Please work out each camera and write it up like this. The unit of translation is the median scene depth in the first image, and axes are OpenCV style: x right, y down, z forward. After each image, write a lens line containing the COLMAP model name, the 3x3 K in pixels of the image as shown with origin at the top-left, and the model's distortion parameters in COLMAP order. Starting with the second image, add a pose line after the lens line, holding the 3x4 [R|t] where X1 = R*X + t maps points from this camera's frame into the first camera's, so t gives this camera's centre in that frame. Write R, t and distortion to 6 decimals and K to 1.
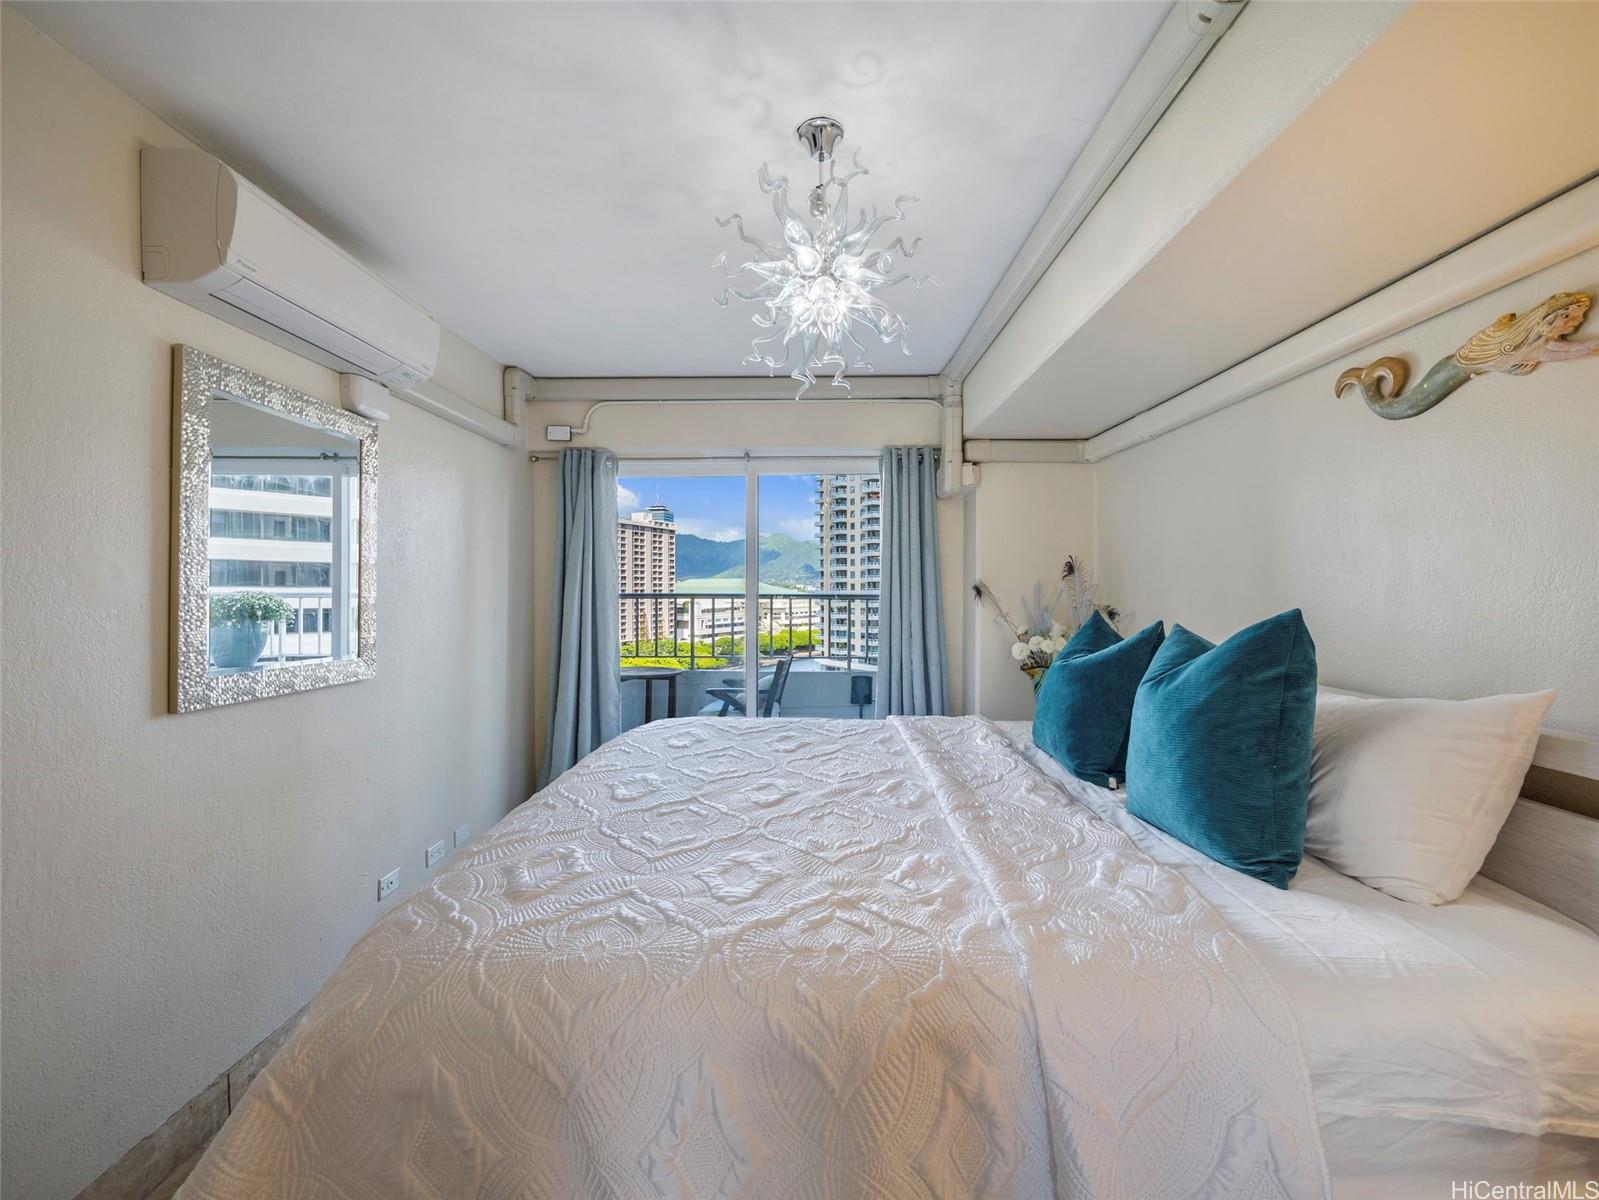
lens RADIAL K [[662.1, 0, 799.2], [0, 662.1, 592.3], [0, 0, 1]] dist [-0.013457, 0.002699]
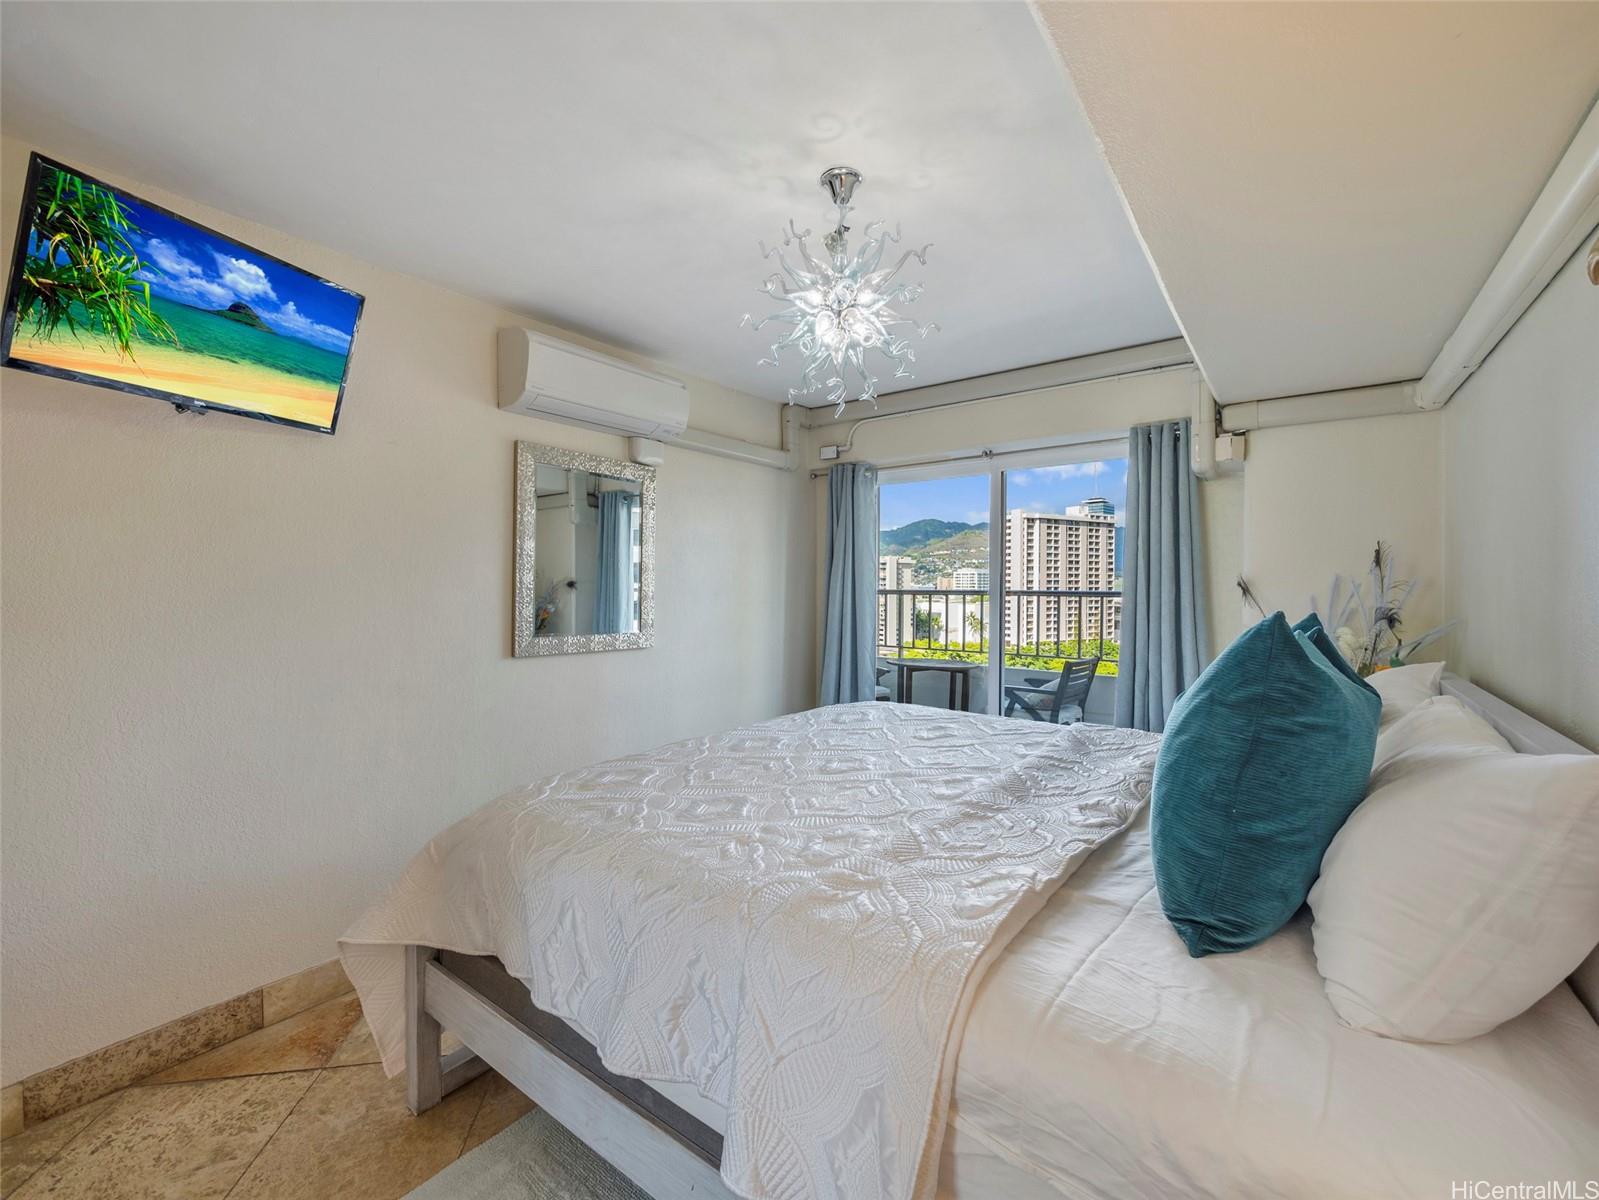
lens RADIAL K [[662.1, 0, 807.5], [0, 662.1, 593.0], [0, 0, 1]] dist [-0.013457, 0.002699]
pose [[0.809598, 0.008627, -0.586921, 0.298763], [-0.005756, 0.999961, 0.006758, 0.000769], [0.586956, -0.002093, 0.809616, 0.024132]]
